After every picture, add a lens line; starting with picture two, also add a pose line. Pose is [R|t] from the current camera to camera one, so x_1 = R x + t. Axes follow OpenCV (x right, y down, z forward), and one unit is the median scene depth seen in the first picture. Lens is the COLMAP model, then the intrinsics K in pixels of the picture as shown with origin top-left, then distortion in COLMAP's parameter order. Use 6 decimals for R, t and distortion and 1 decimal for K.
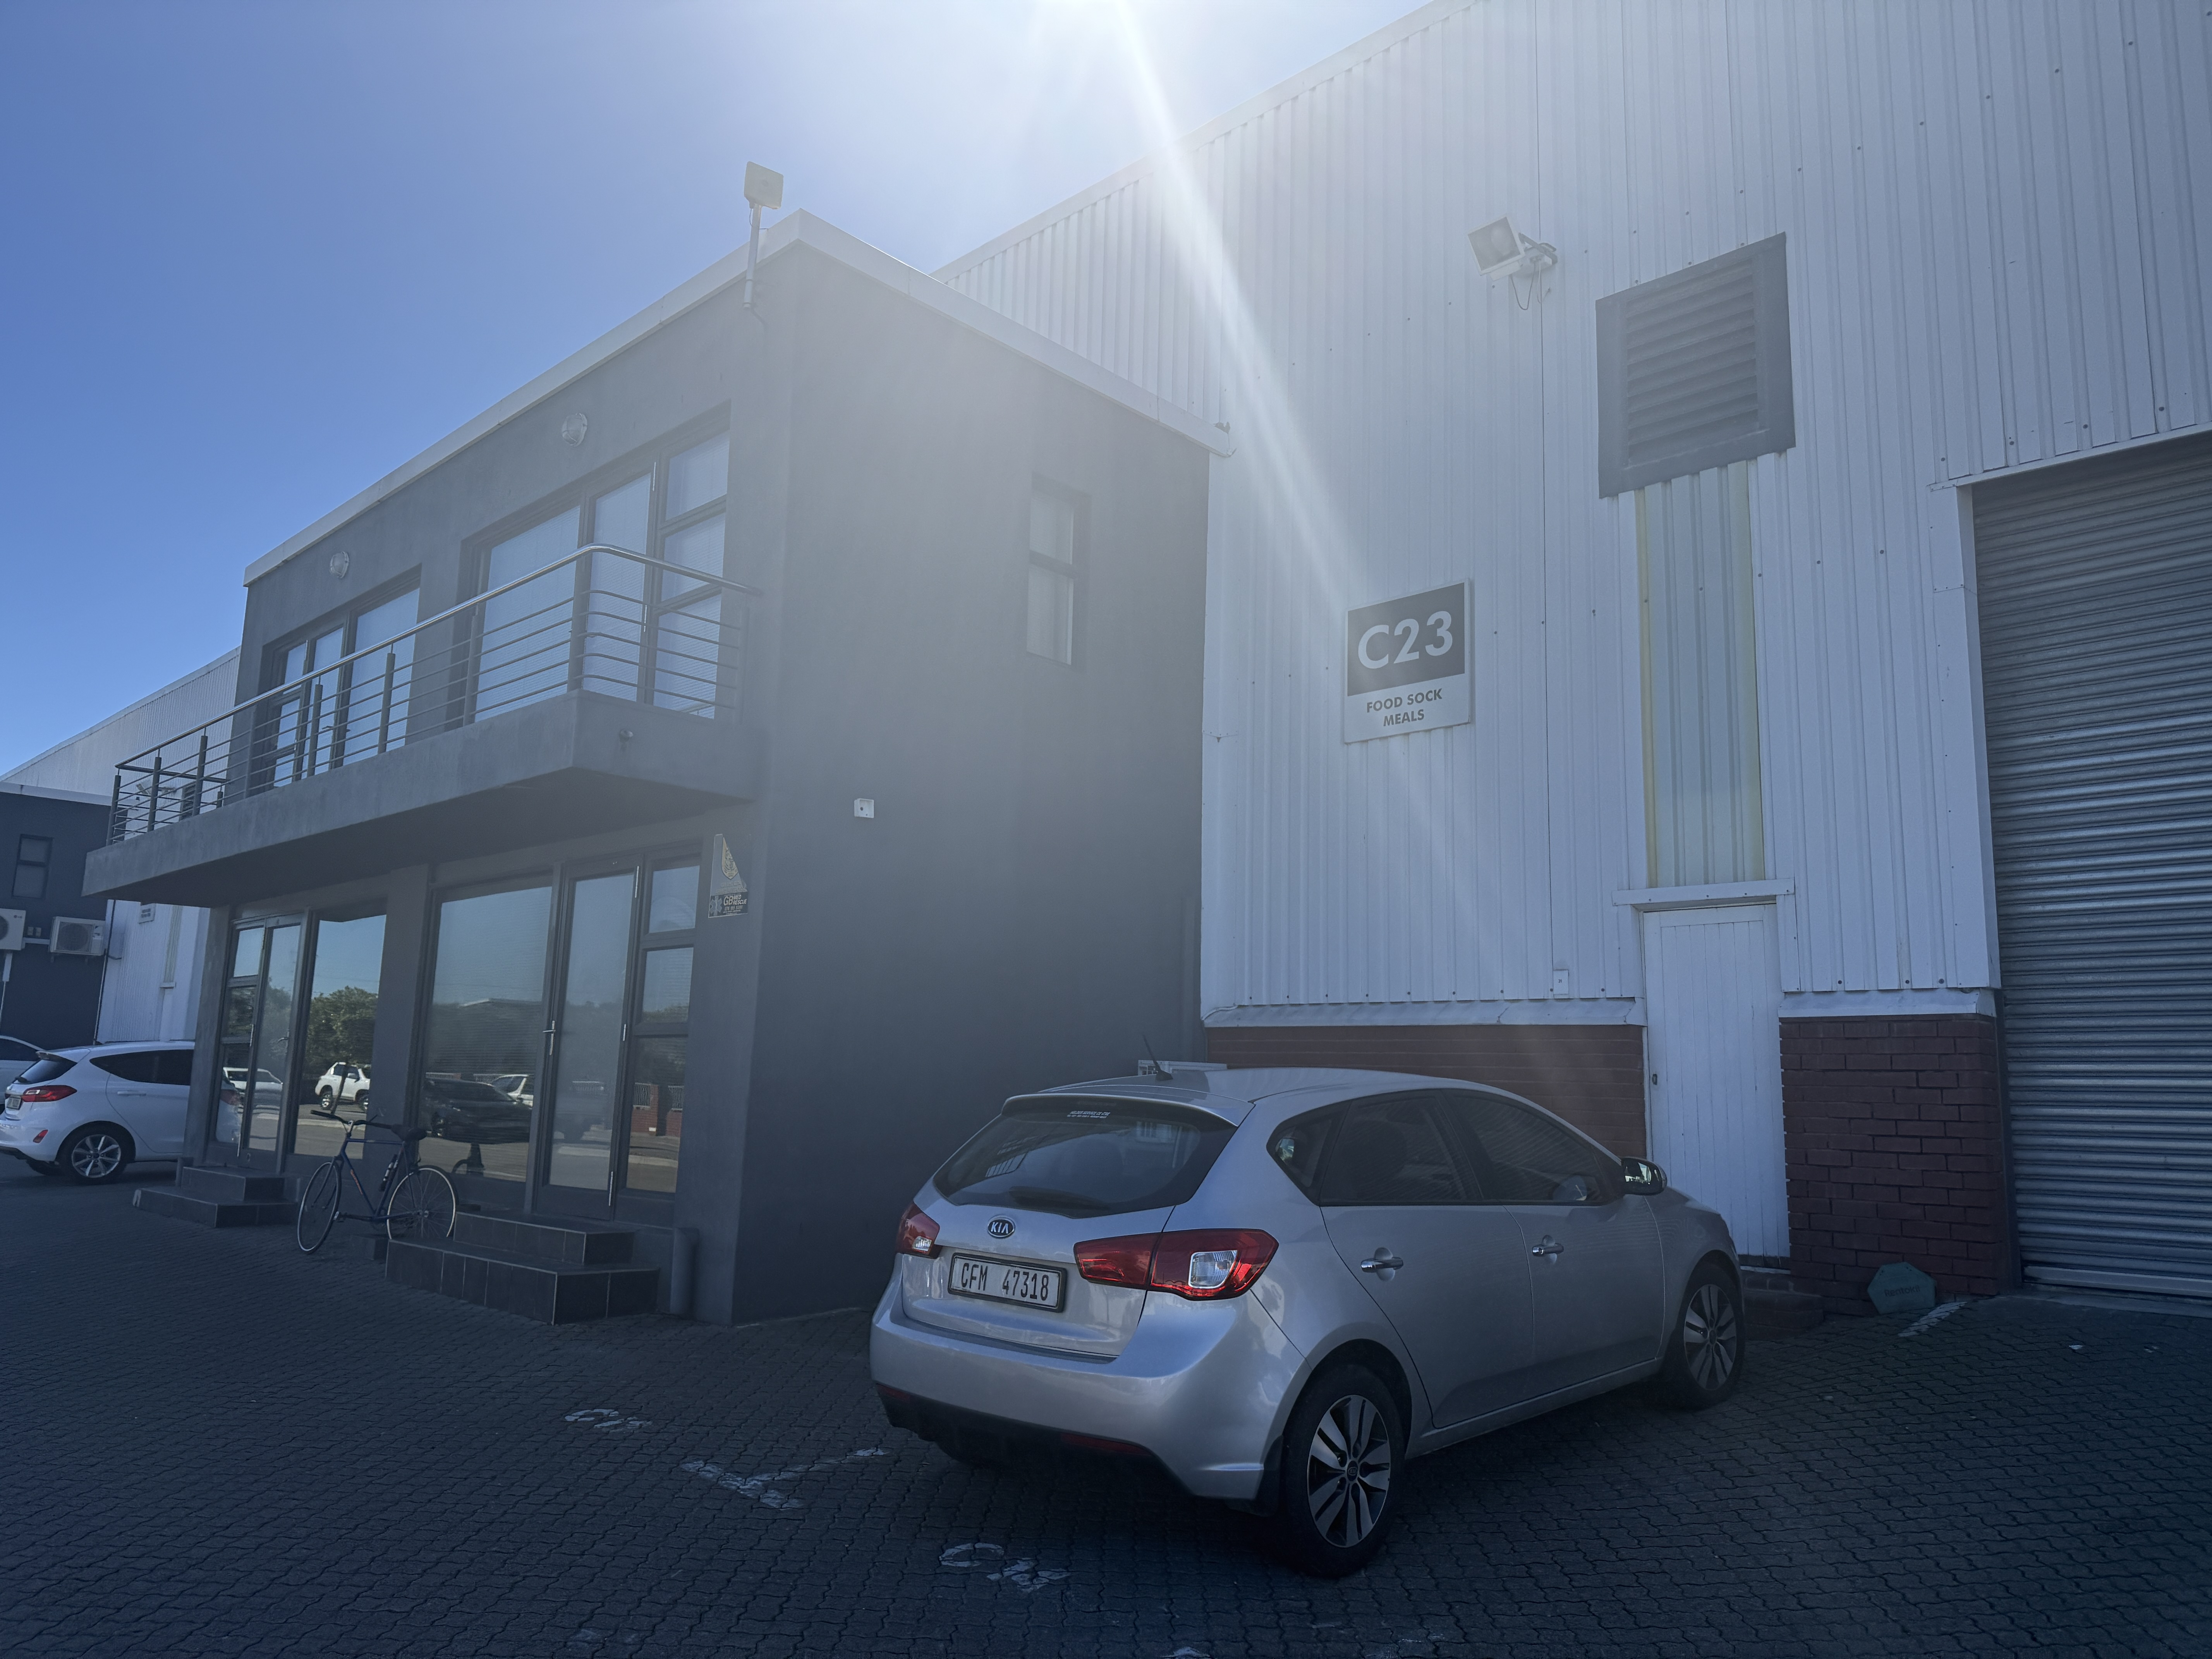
lens RADIAL K [[1535.1, 0, 1108.7], [0, 1535.1, 837.4], [0, 0, 1]] dist [-0.006768, -0.005708]
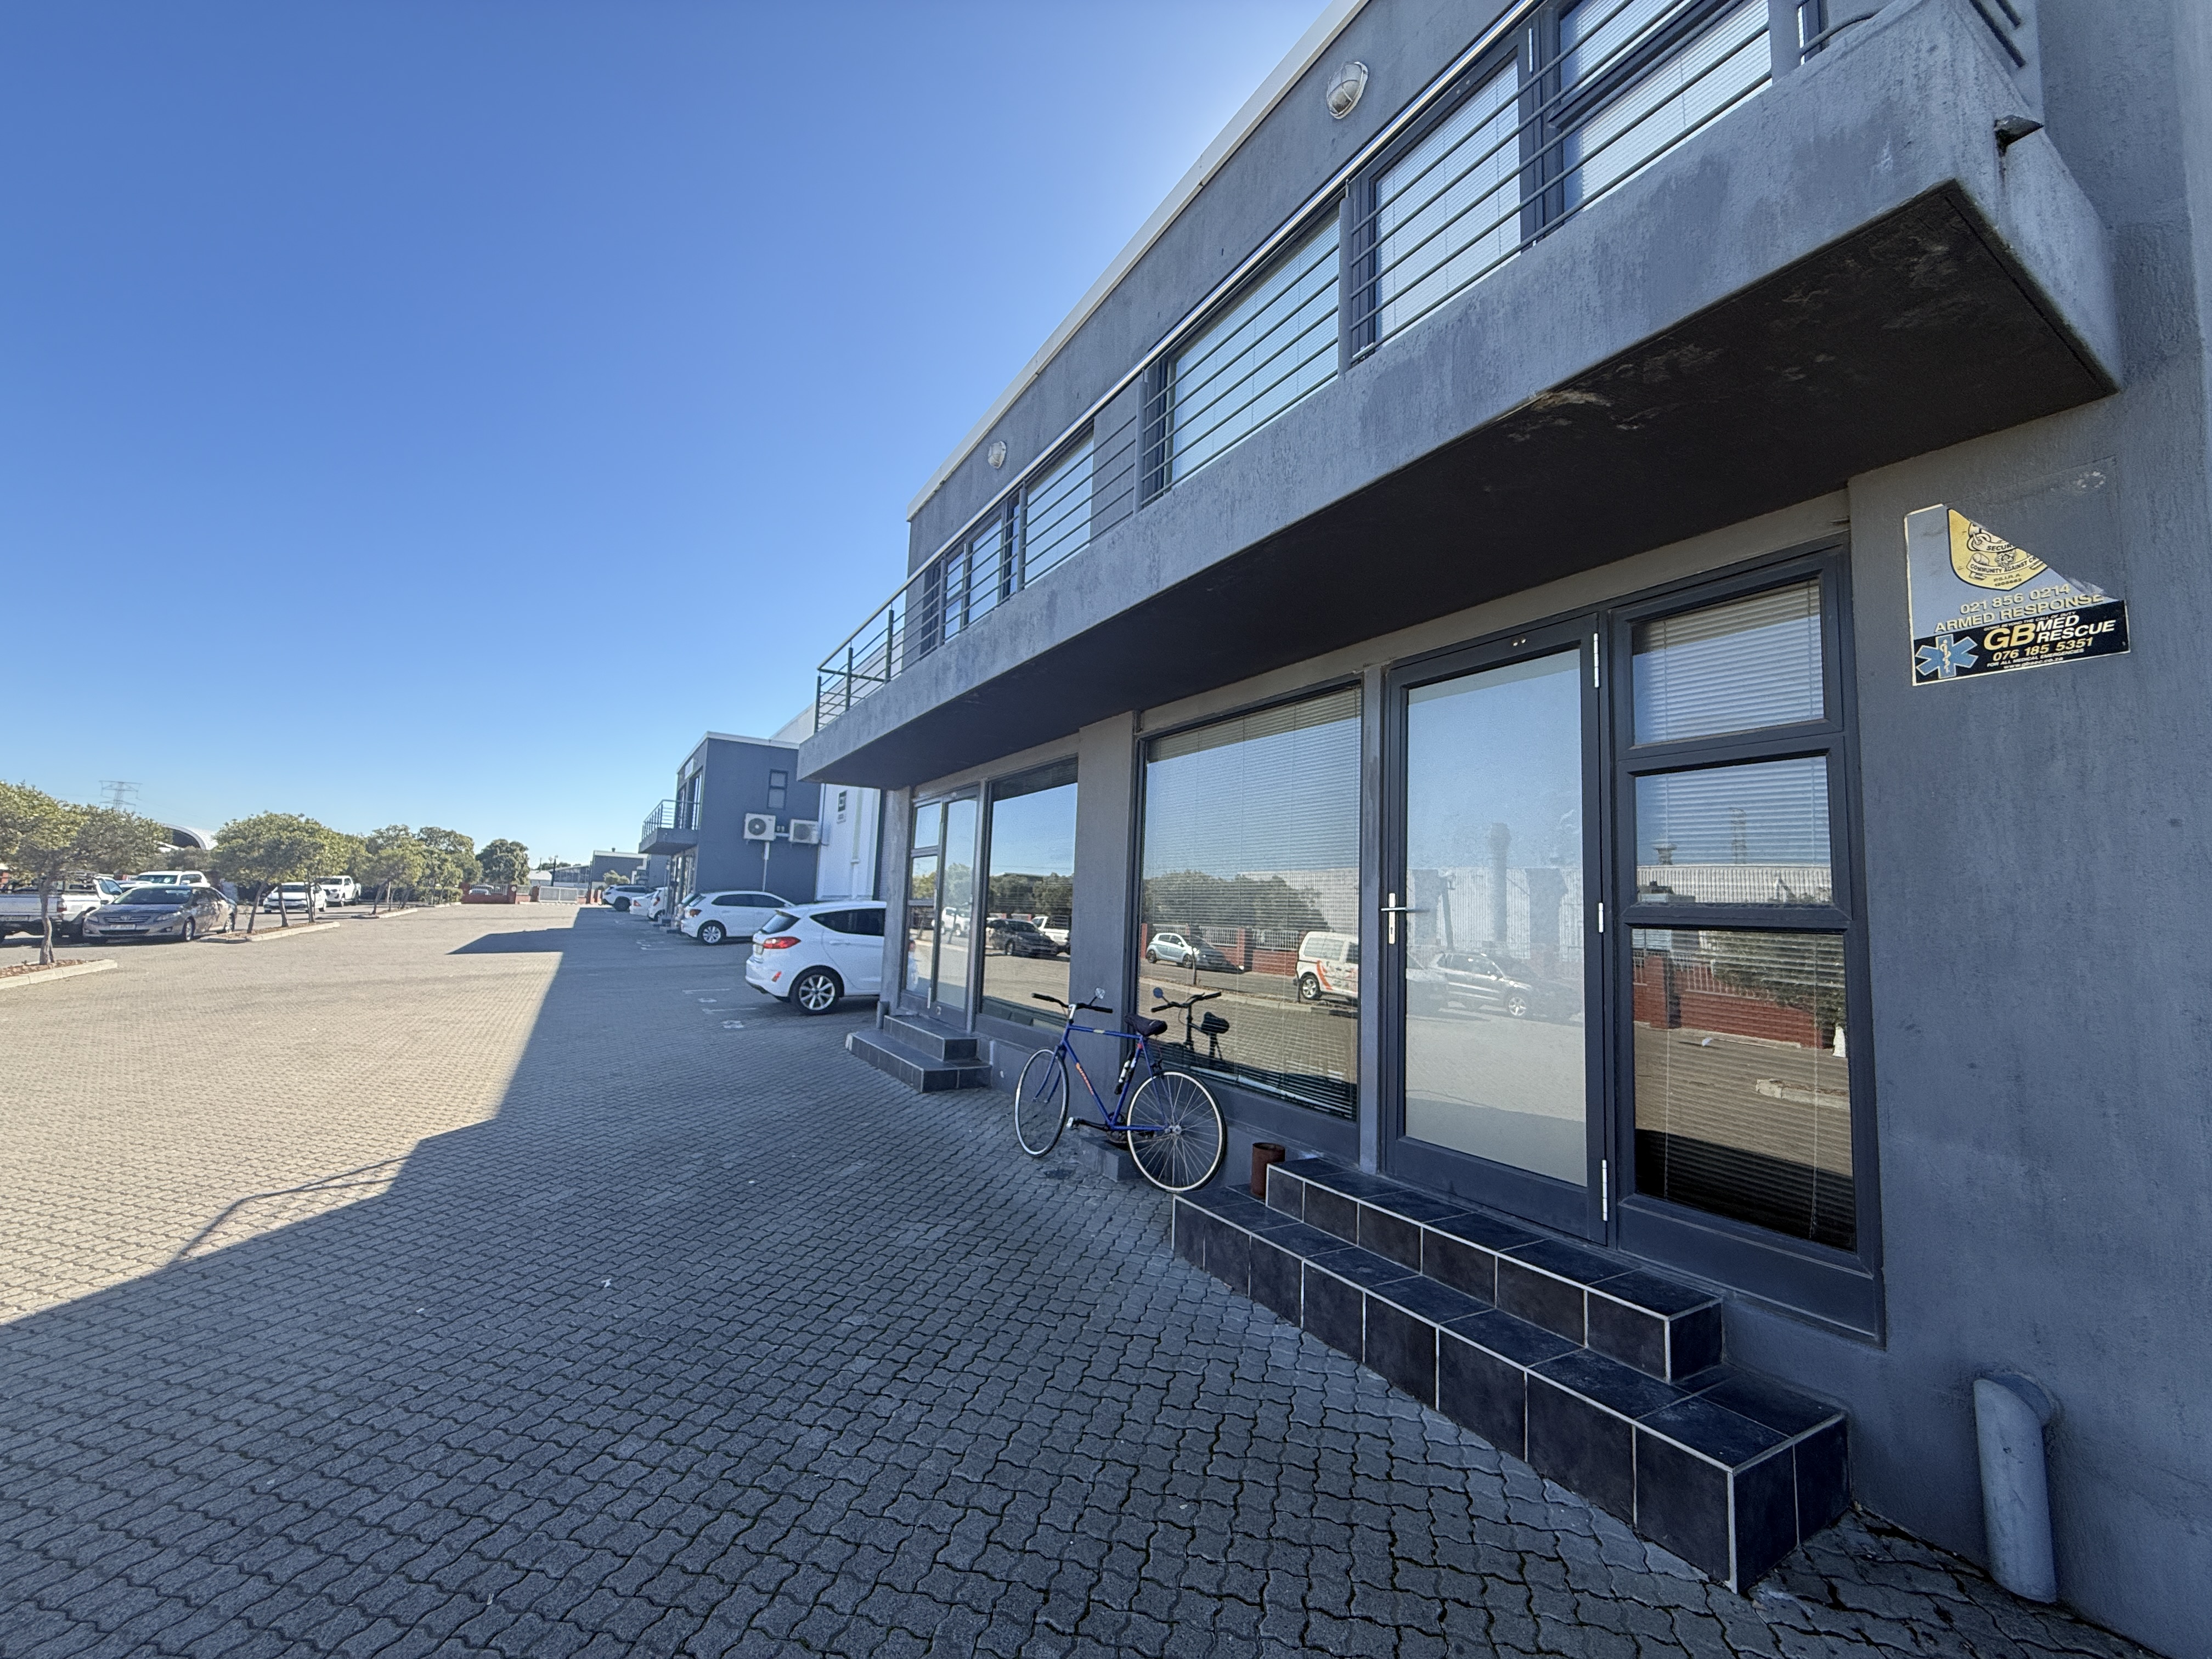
lens RADIAL K [[879.9, 0, 1097.0], [0, 879.9, 831.9], [0, 0, 1]] dist [-0.000924, 0.000160]
pose [[0.962069, -0.009267, -0.272649, -0.257129], [0.024987, 0.998215, 0.054239, 0.045790], [0.271660, -0.058994, 0.960584, 0.397613]]
